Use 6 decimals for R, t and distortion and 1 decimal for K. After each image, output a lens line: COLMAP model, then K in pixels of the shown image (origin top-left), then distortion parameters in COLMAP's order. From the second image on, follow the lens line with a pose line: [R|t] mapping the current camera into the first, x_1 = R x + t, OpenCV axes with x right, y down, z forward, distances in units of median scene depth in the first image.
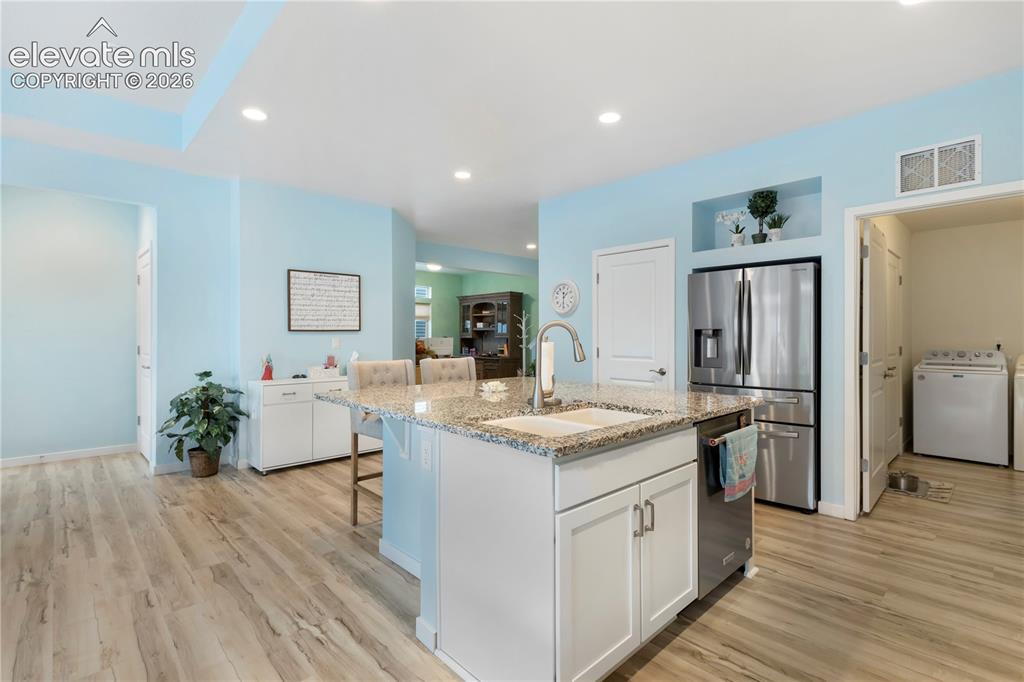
lens RADIAL K [[479.4, 0, 514.8], [0, 479.4, 337.8], [0, 0, 1]] dist [0.004269, 0.000422]
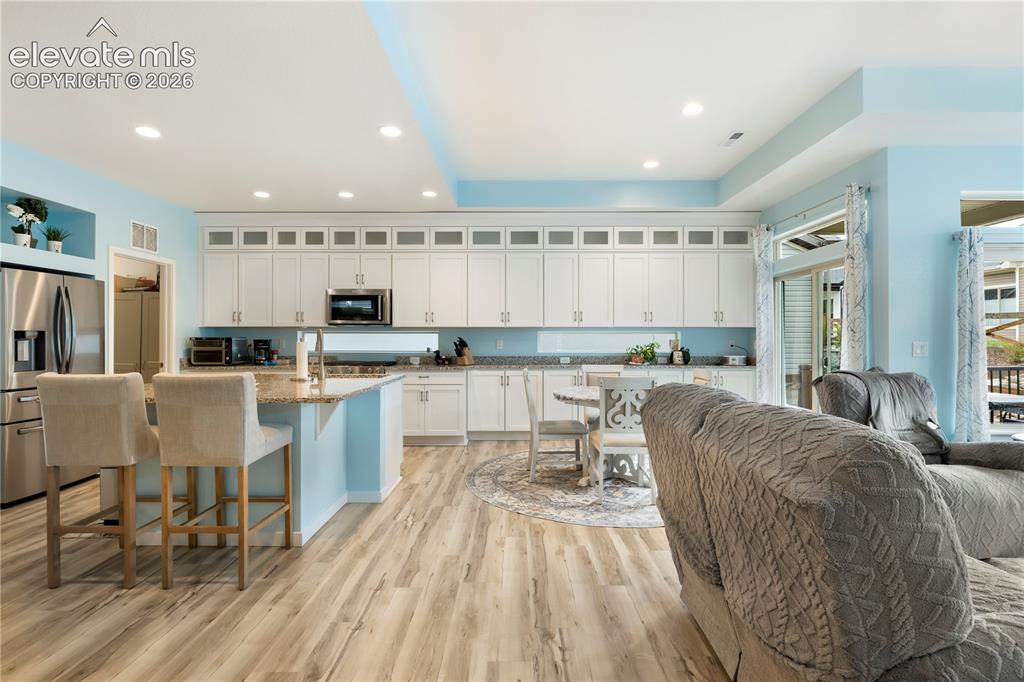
lens RADIAL K [[445.6, 0, 512.0], [0, 445.6, 341.0], [0, 0, 1]] dist [-0.000247, -0.031353]
pose [[-0.717479, -0.007921, 0.696535, -1.140176], [-0.000404, 0.999940, 0.010956, -0.007779], [-0.696580, 0.007579, -0.717439, 1.223298]]
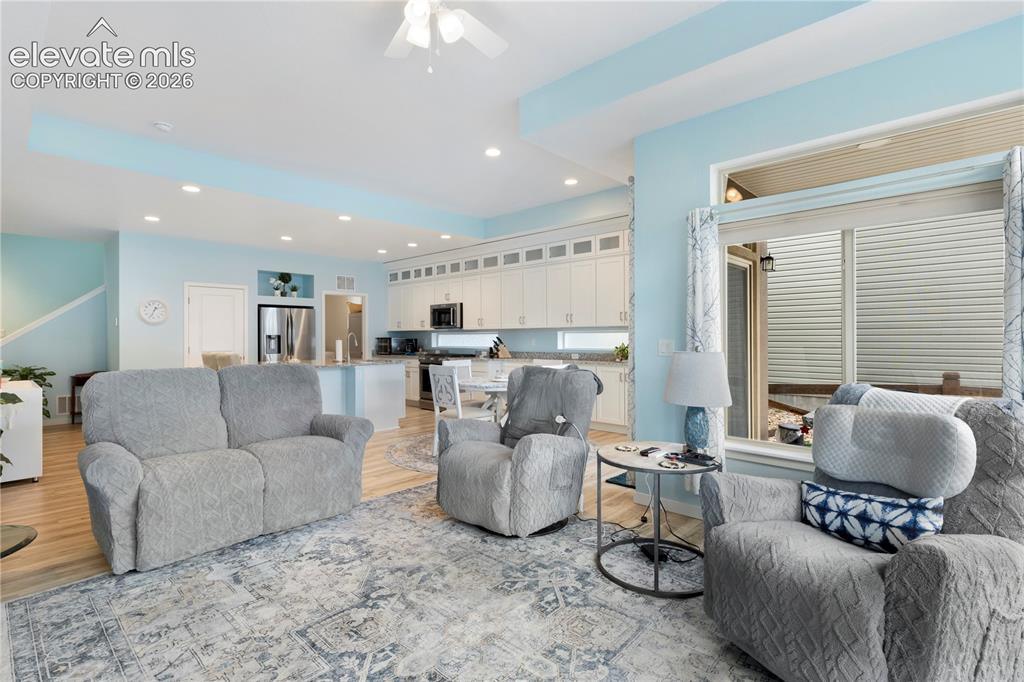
lens RADIAL K [[479.4, 0, 514.8], [0, 479.4, 337.8], [0, 0, 1]] dist [0.004269, 0.000422]
pose [[-0.063671, -0.002916, 0.997967, -2.313713], [0.007642, 0.999965, 0.003409, -0.005306], [-0.997942, 0.007844, -0.063646, 0.107892]]
